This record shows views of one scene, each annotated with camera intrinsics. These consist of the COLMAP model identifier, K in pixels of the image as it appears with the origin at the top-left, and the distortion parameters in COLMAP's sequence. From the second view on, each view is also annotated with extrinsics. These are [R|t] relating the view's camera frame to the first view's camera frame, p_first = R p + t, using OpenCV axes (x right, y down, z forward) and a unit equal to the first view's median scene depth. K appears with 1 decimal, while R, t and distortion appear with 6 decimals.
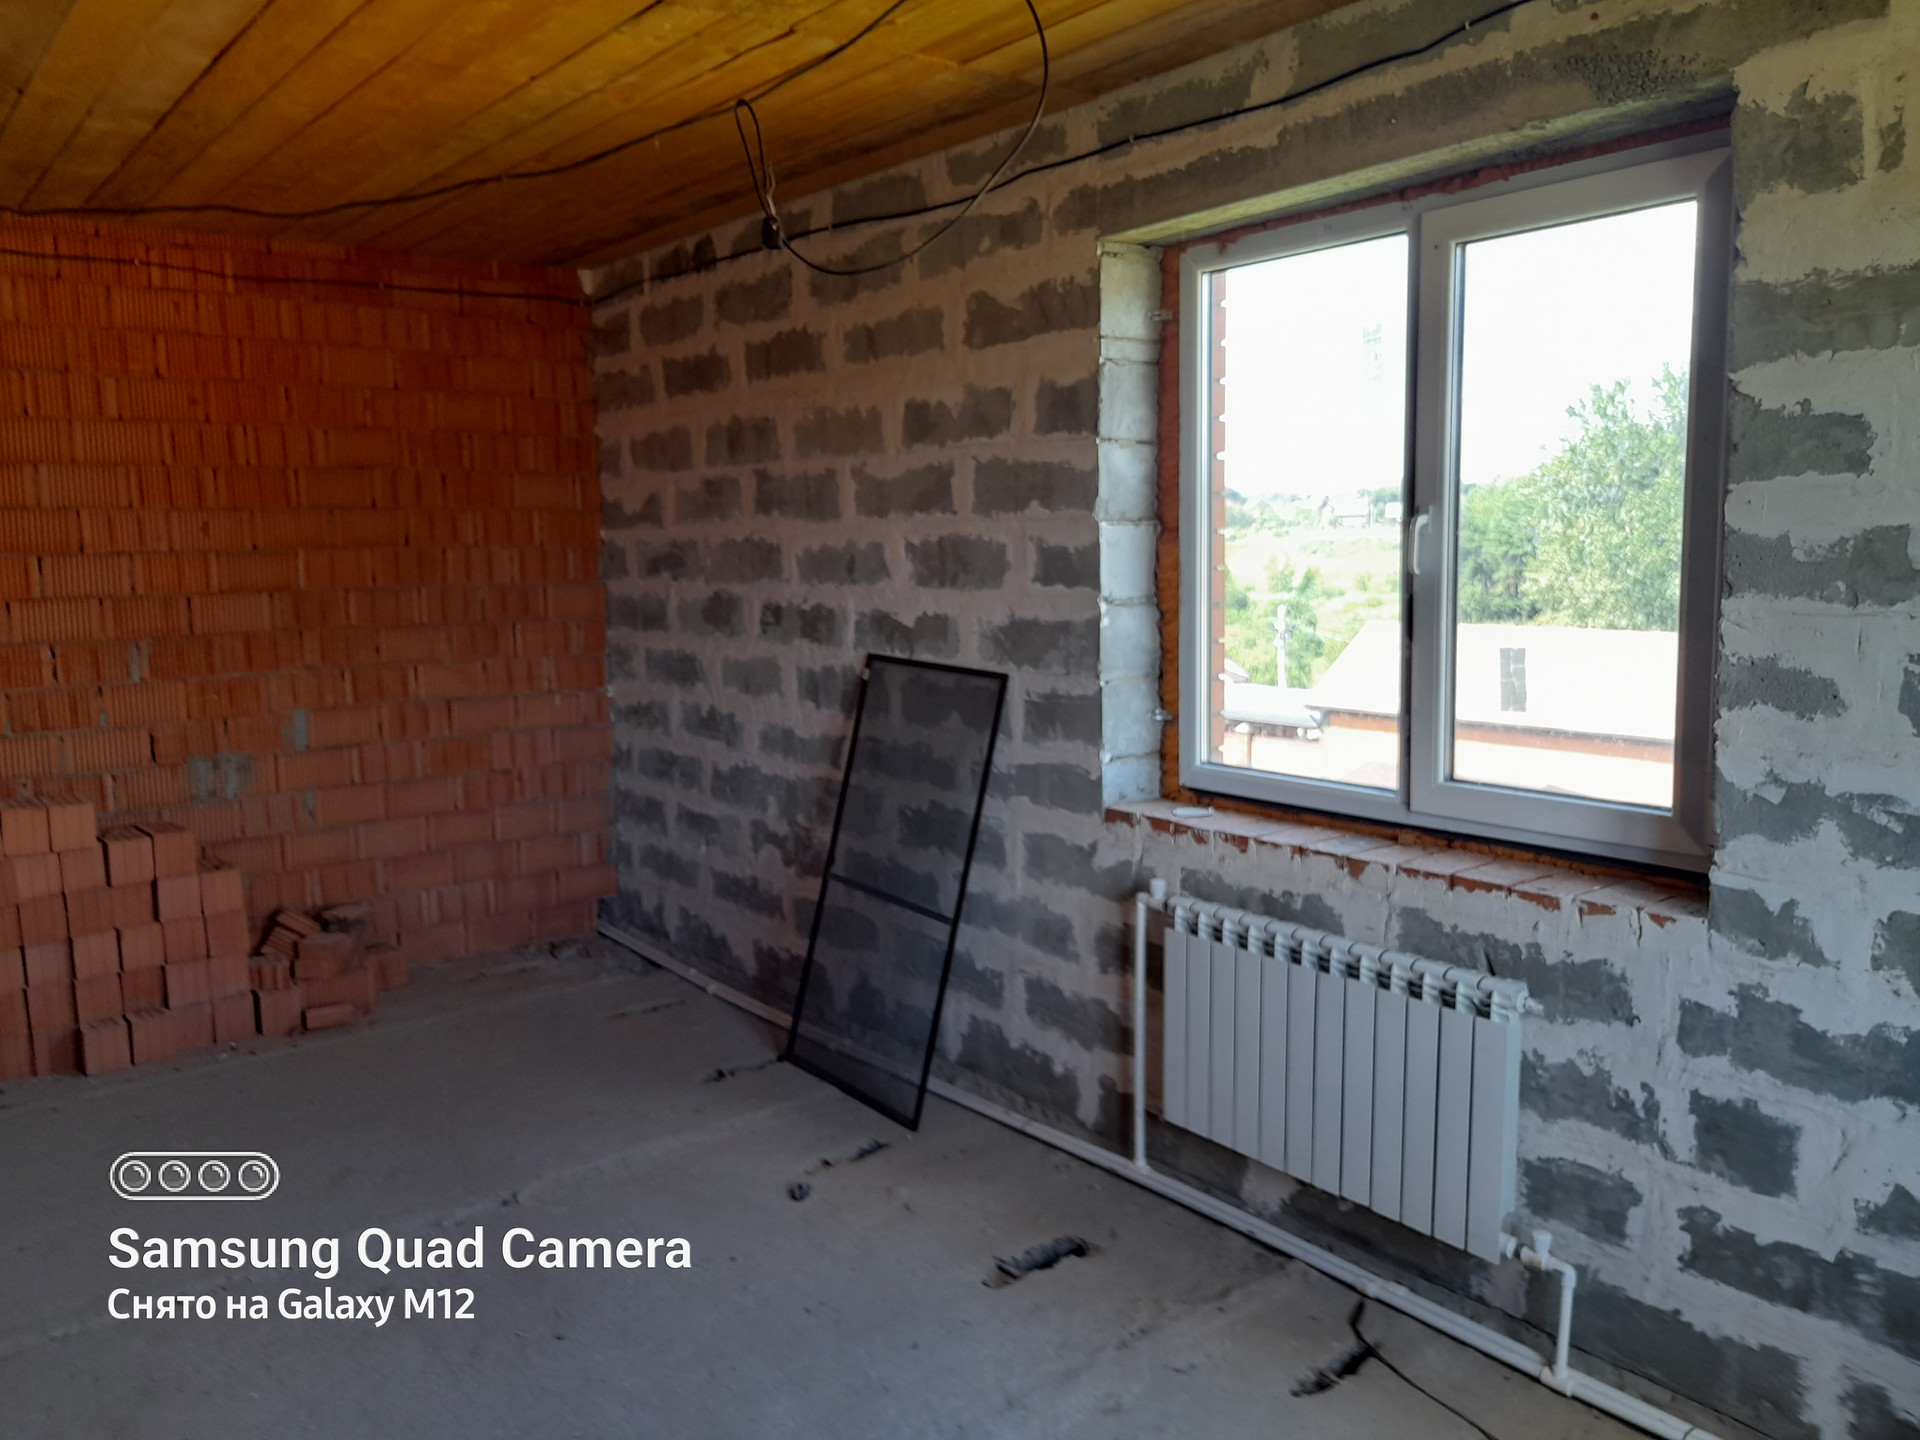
lens RADIAL K [[1413.9, 0, 982.2], [0, 1413.9, 714.8], [0, 0, 1]] dist [0.094670, -0.097040]
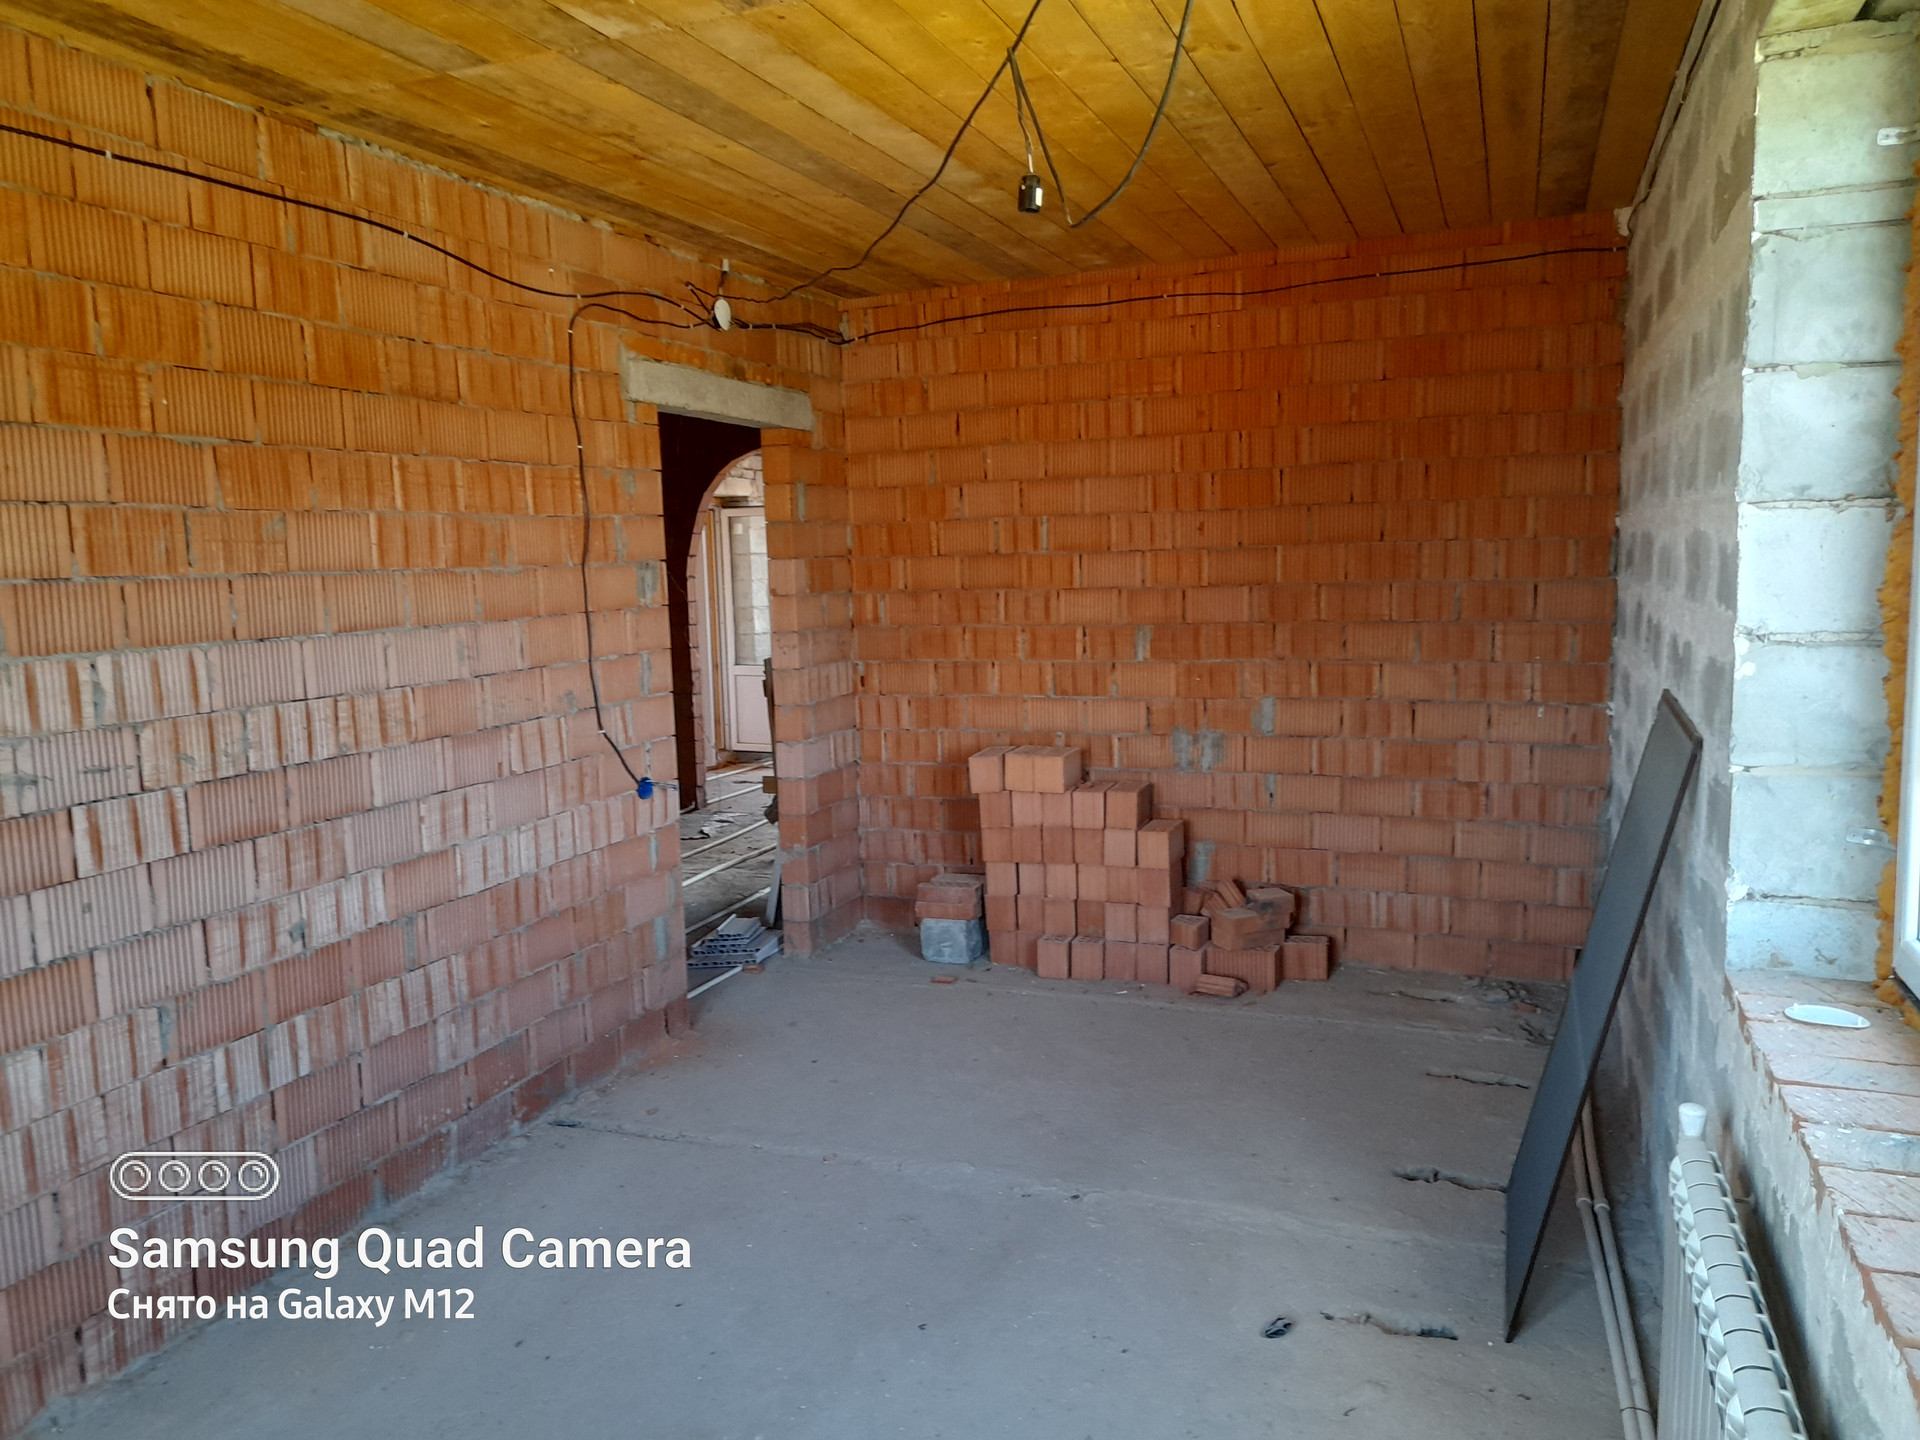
lens RADIAL K [[1402.6, 0, 960.0], [0, 1402.6, 720.0], [0, 0, 1]] dist [0.099516, -0.092153]
pose [[0.517017, 0.105252, -0.849479, 0.316559], [-0.090355, 0.993578, 0.068114, -0.040135], [0.851193, 0.041538, 0.523207, 0.283461]]
